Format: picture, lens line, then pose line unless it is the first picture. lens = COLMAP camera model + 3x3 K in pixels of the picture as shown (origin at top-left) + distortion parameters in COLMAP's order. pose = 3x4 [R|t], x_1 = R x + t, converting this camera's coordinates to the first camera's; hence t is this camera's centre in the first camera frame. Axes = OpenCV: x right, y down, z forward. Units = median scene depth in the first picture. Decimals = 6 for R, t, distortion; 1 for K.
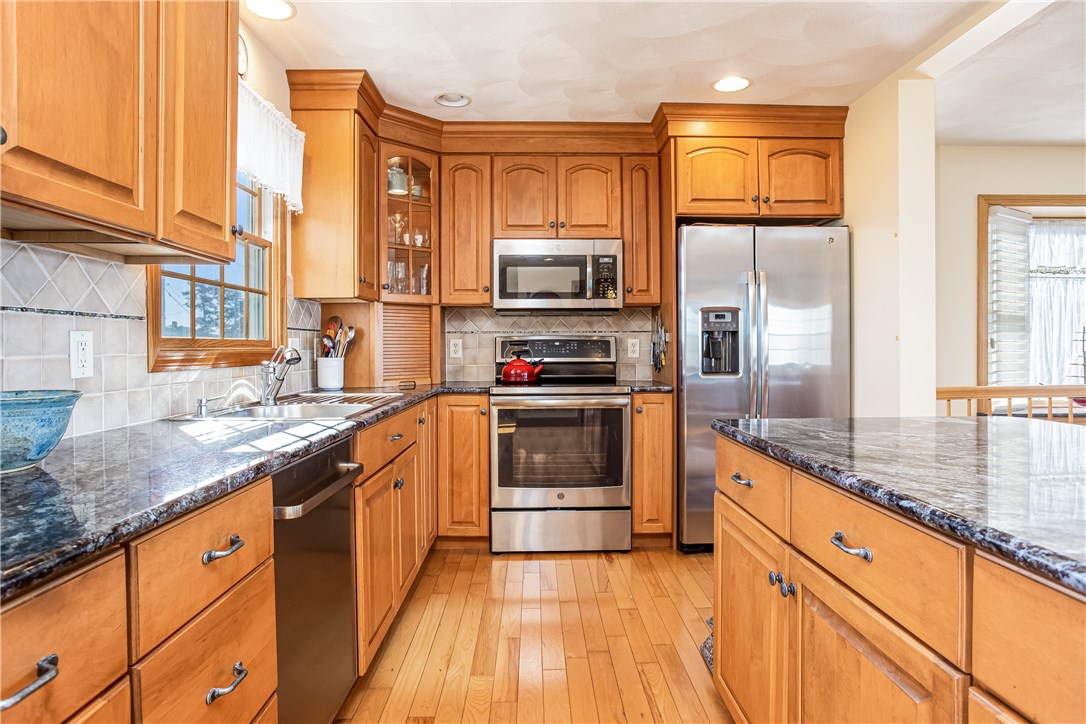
lens RADIAL K [[638.1, 0, 545.5], [0, 638.1, 348.0], [0, 0, 1]] dist [-0.000245, 0.000611]
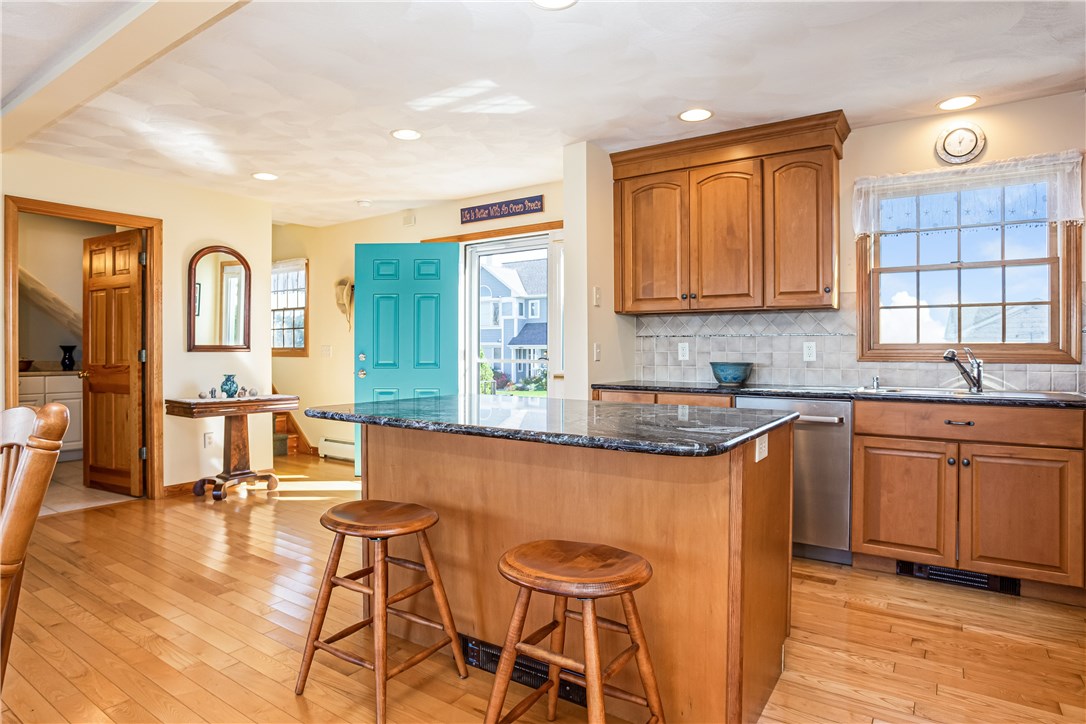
lens RADIAL K [[601.6, 0, 543.0], [0, 601.6, 362.0], [0, 0, 1]] dist [-0.005202, -0.000582]
pose [[-0.585737, 0.013477, -0.810389, 0.822481], [-0.003968, 0.999802, 0.019496, 0.004425], [0.810492, 0.014635, -0.585567, 0.738313]]
